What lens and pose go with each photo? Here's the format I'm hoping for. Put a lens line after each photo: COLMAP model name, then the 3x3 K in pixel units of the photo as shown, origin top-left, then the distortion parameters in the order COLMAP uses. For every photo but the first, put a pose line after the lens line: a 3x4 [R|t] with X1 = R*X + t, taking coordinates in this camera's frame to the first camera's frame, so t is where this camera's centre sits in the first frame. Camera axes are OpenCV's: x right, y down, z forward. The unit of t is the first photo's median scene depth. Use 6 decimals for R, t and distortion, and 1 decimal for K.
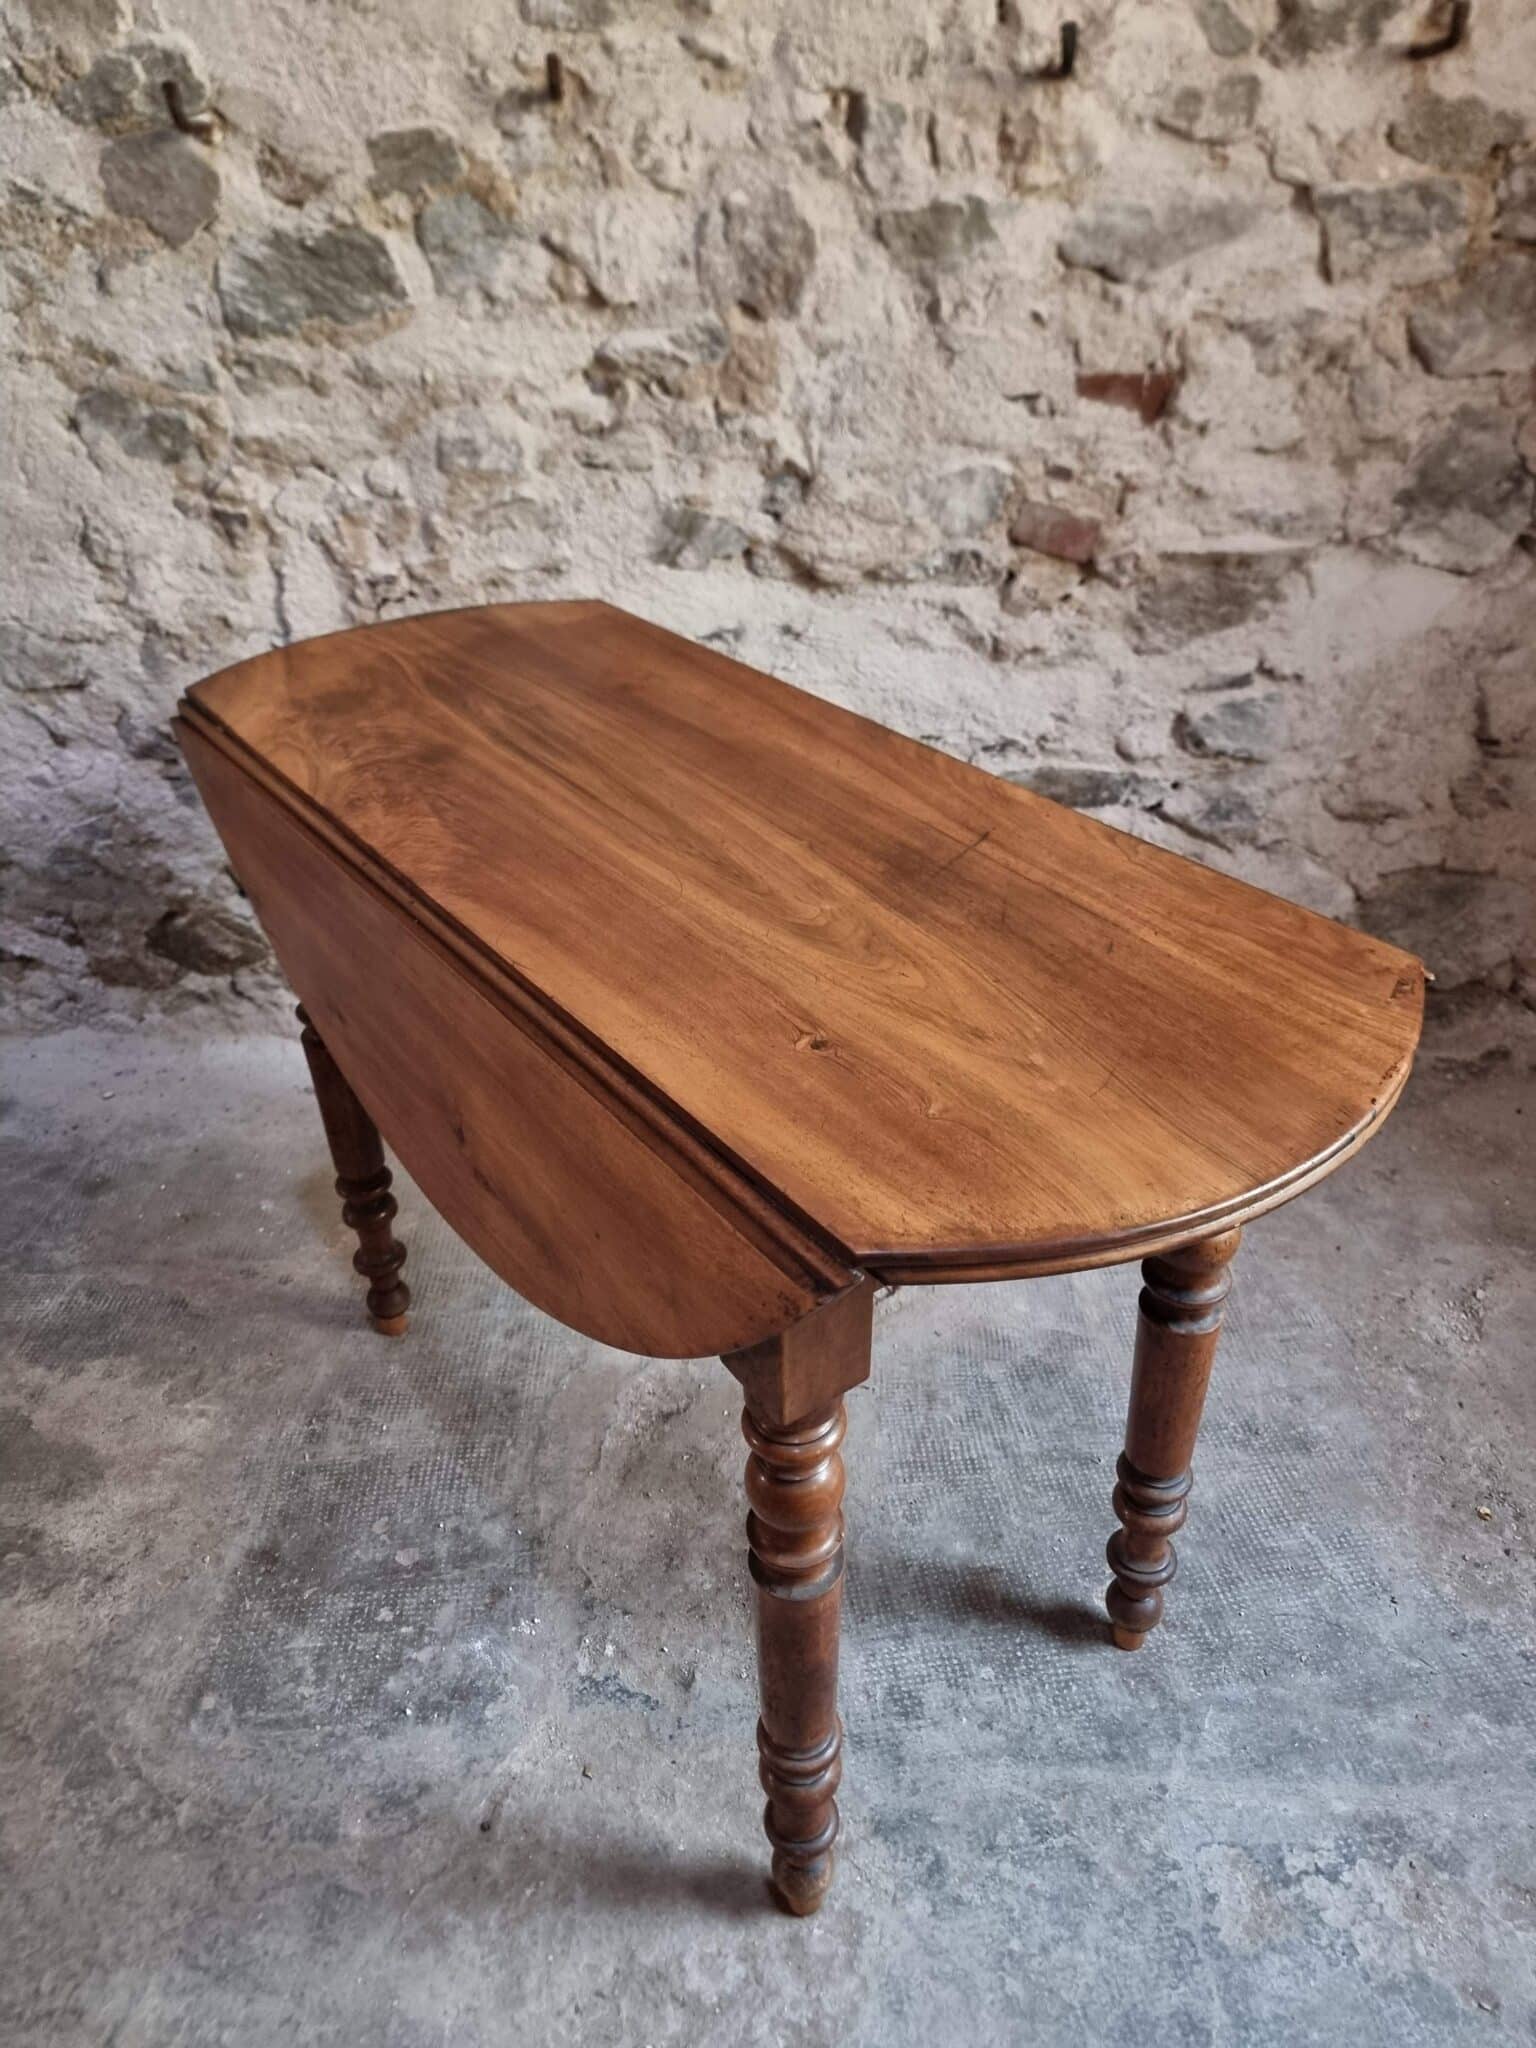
lens RADIAL K [[1438.8, 0, 759.5], [0, 1438.8, 1020.5], [0, 0, 1]] dist [0.032731, -0.027367]
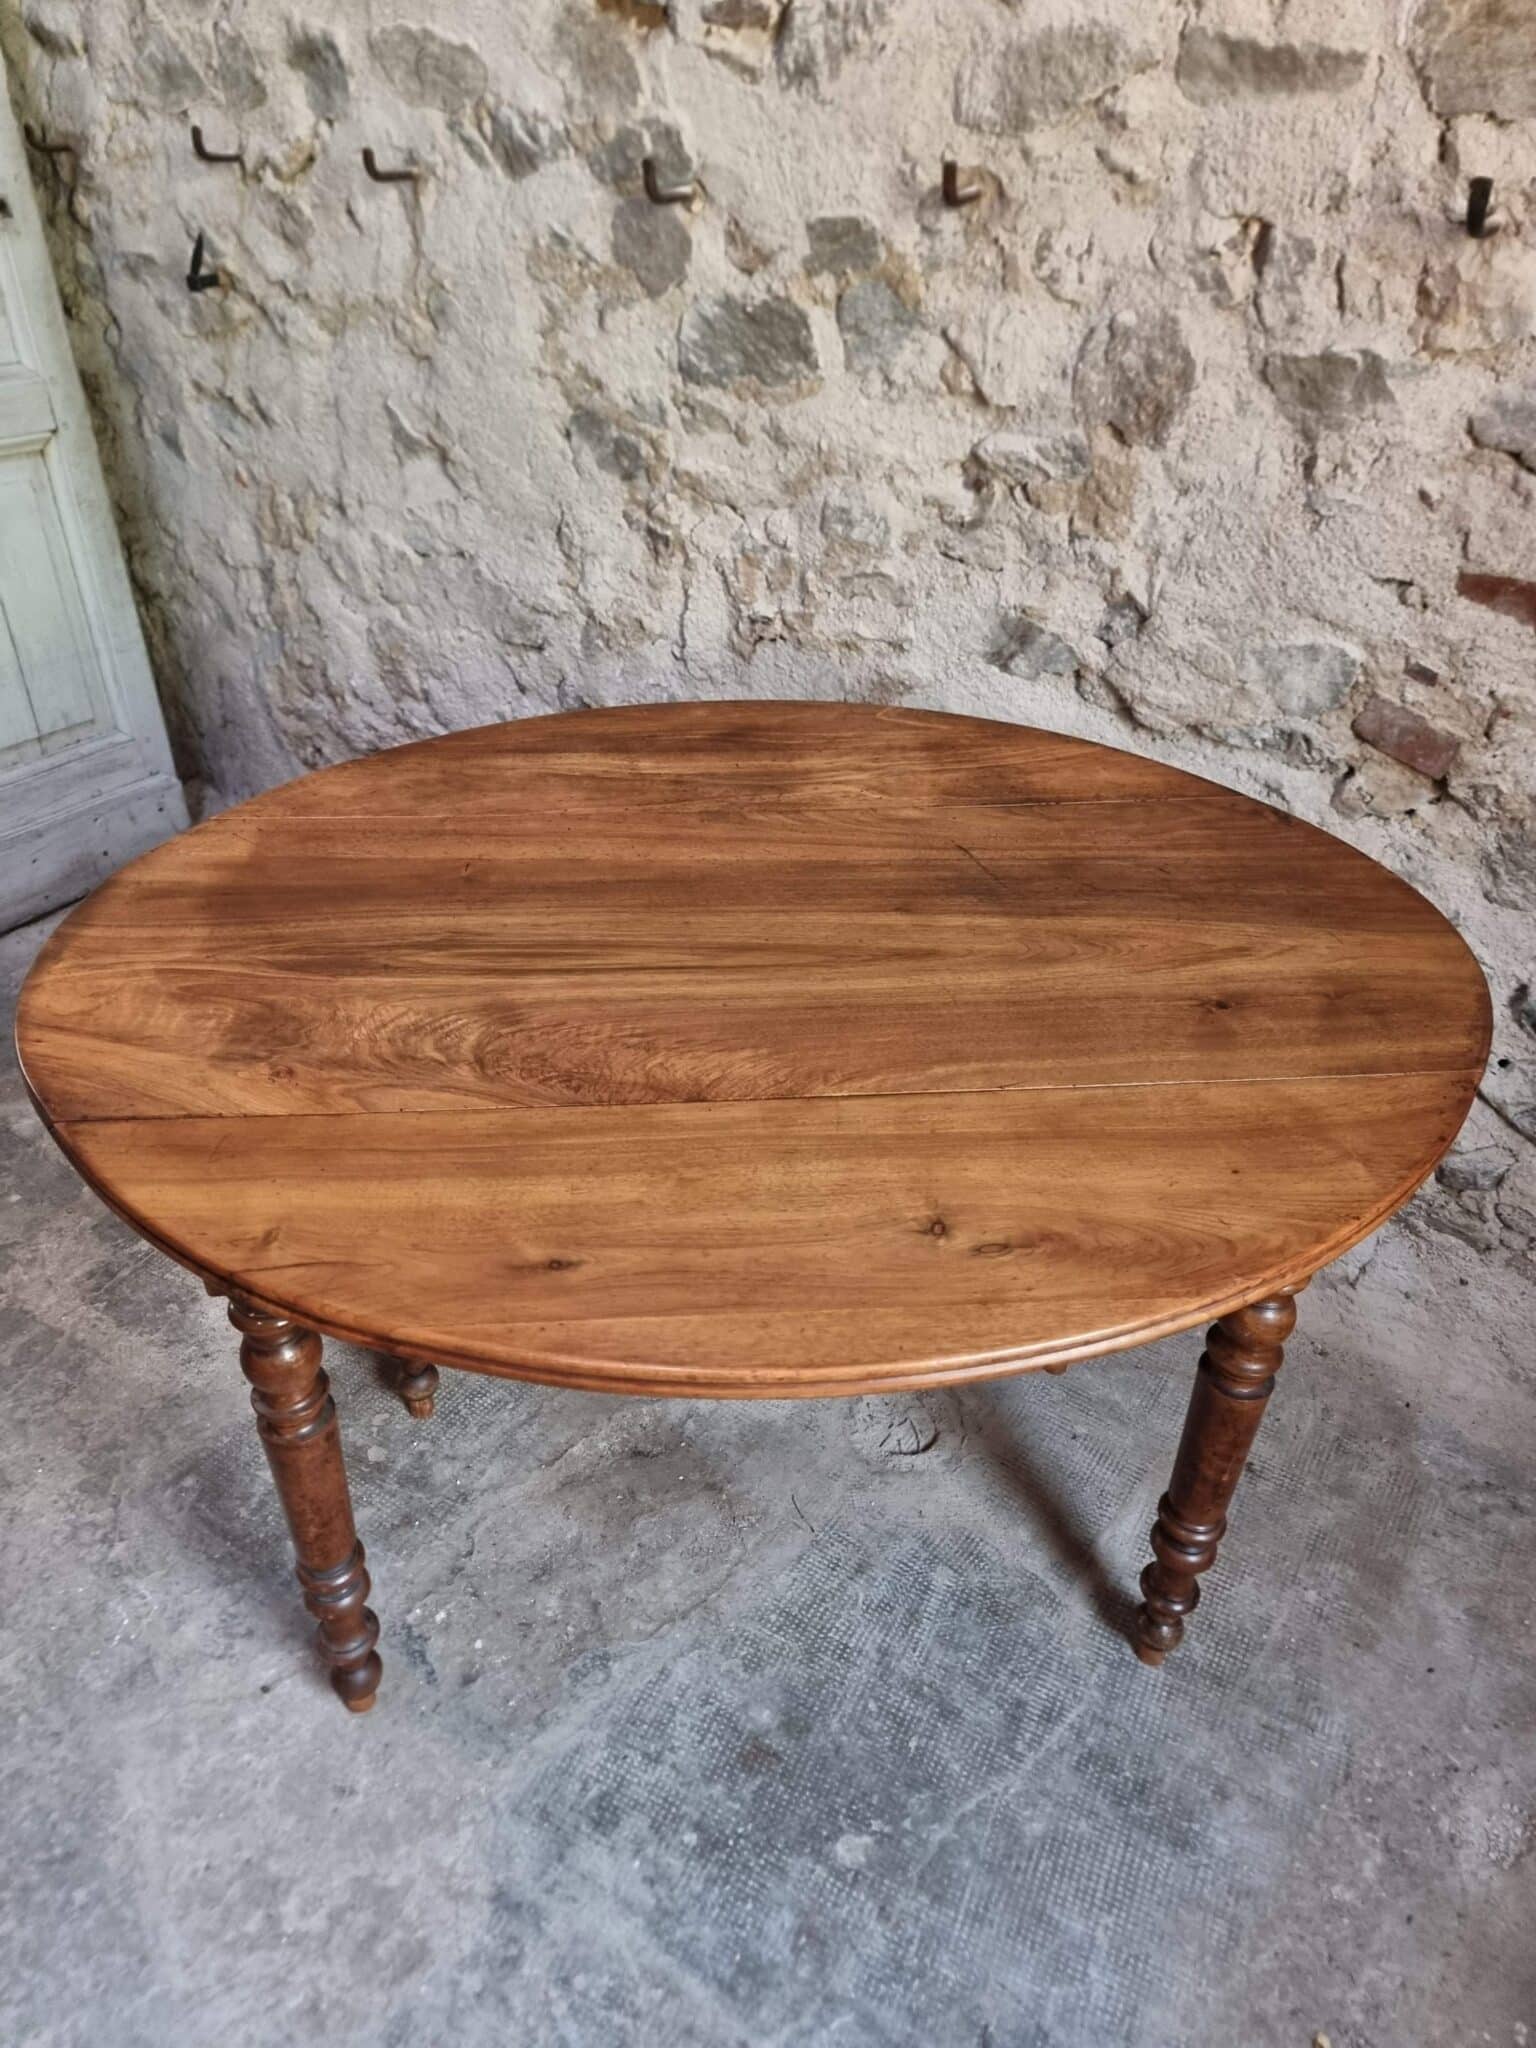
lens RADIAL K [[1448.5, 0, 738.7], [0, 1448.5, 1014.6], [0, 0, 1]] dist [0.051774, -0.049523]
pose [[0.816834, 0.342750, -0.464010, 0.352124], [-0.324907, 0.937986, 0.120901, -0.168556], [0.476674, 0.052004, 0.877541, 0.071140]]
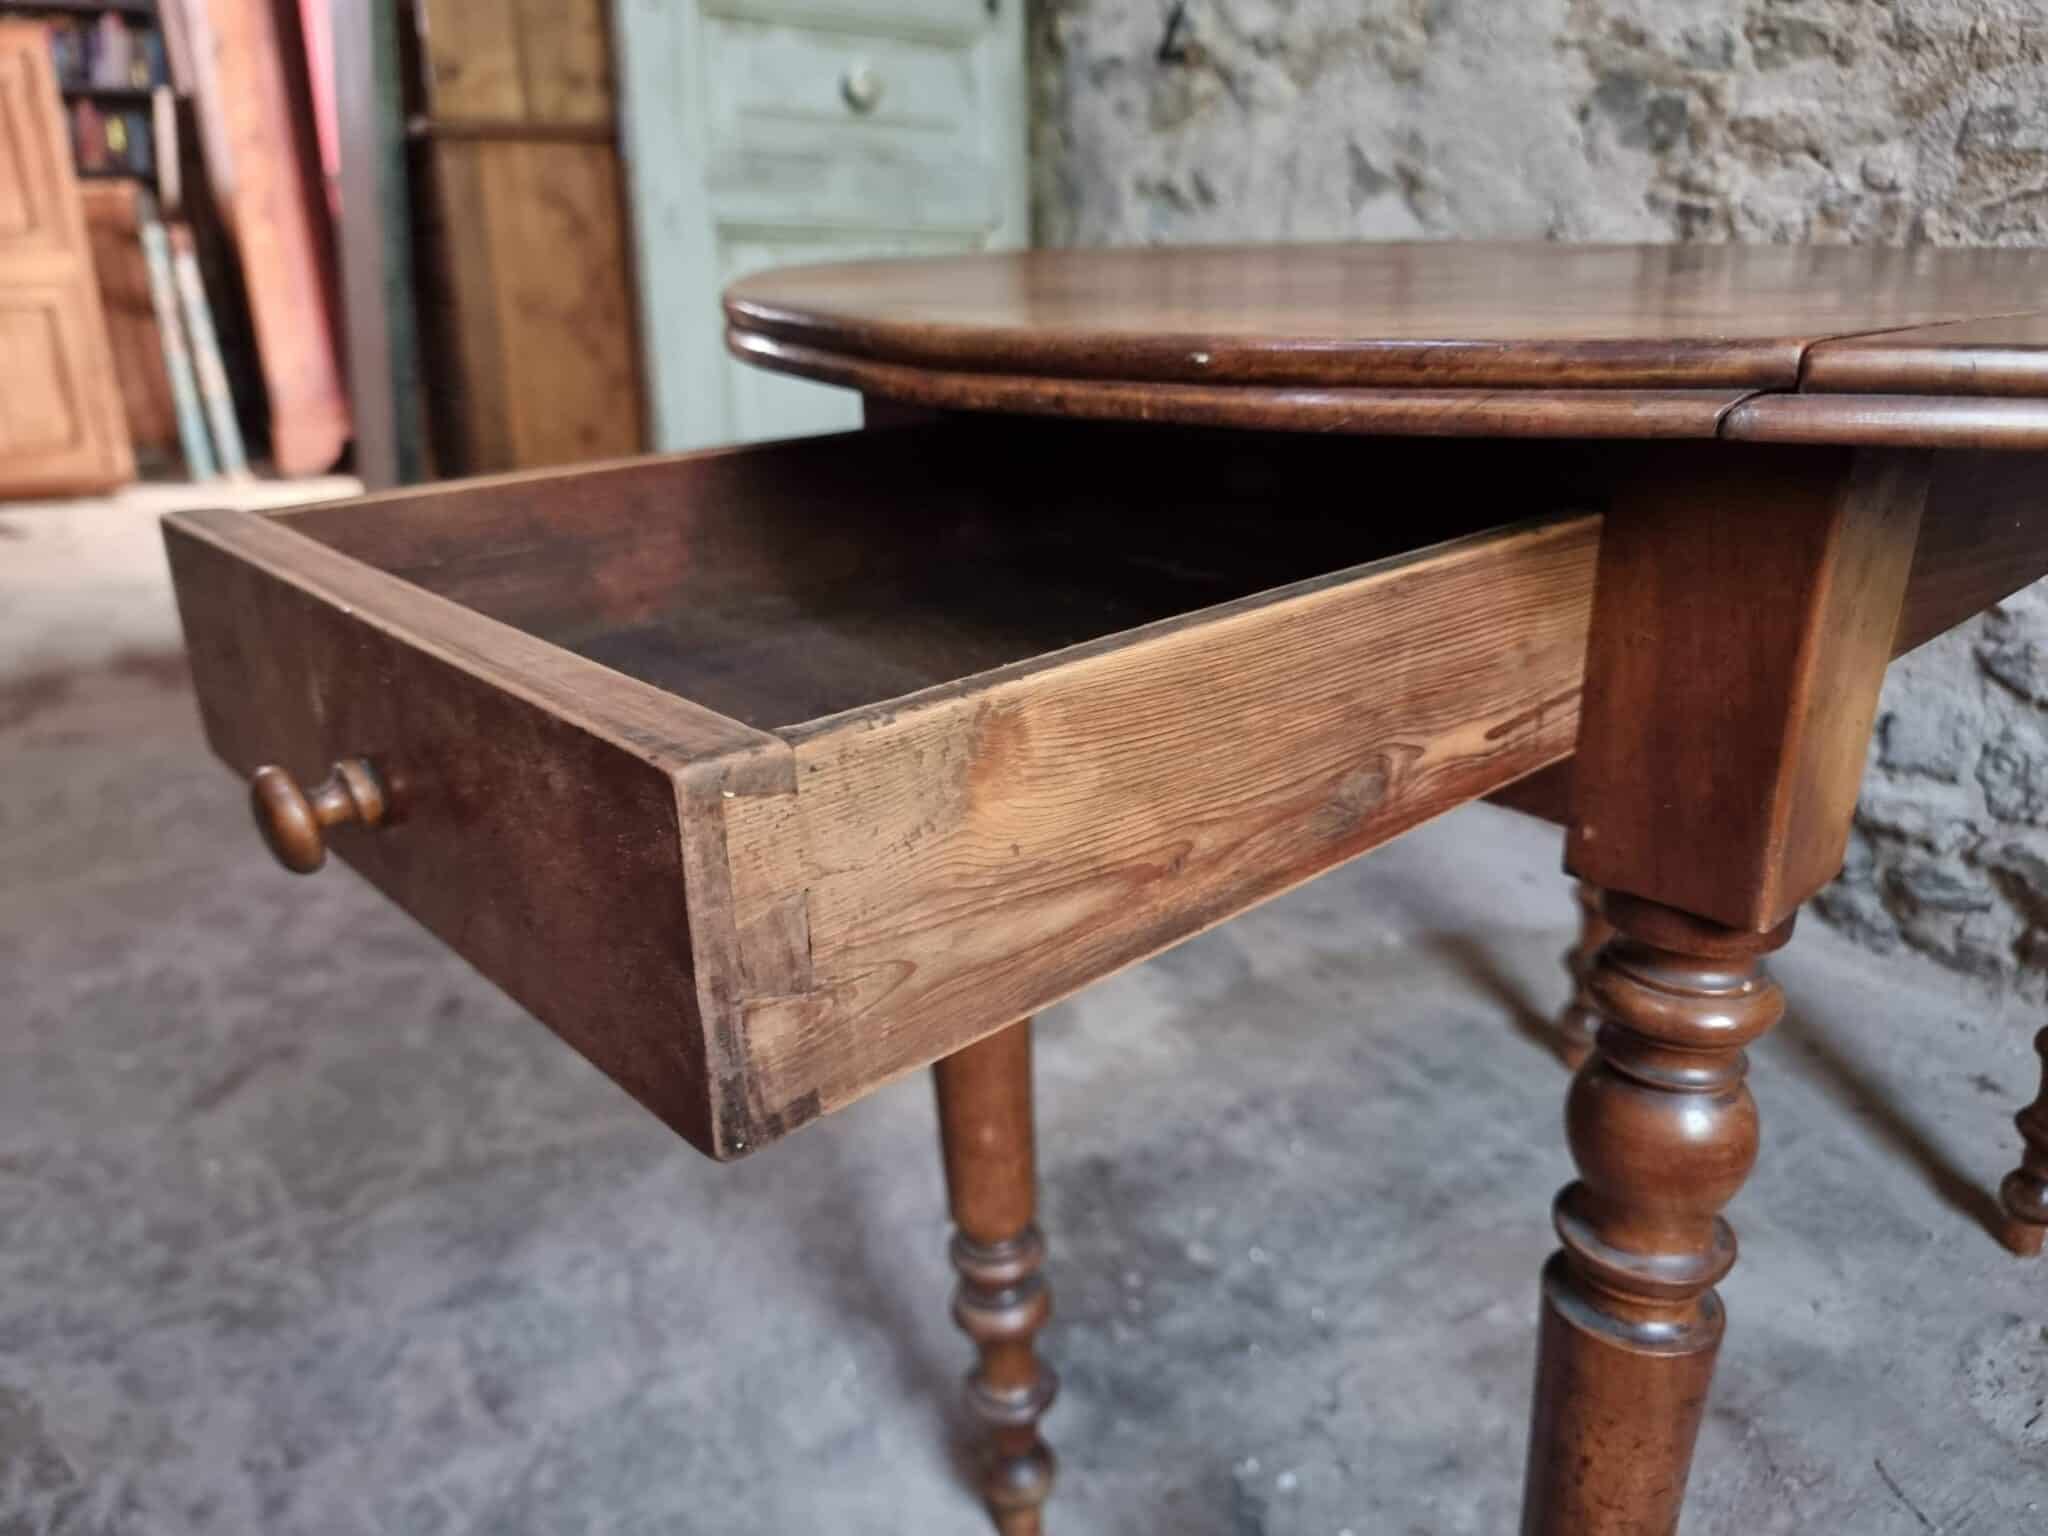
lens RADIAL K [[1471.3, 0, 1034.1], [0, 1471.3, 781.3], [0, 0, 1]] dist [0.065661, -0.067449]
pose [[0.571858, 0.311185, -0.759041, 0.219796], [-0.435512, 0.899269, 0.040562, 0.112518], [0.695204, 0.307375, 0.649779, 0.246837]]
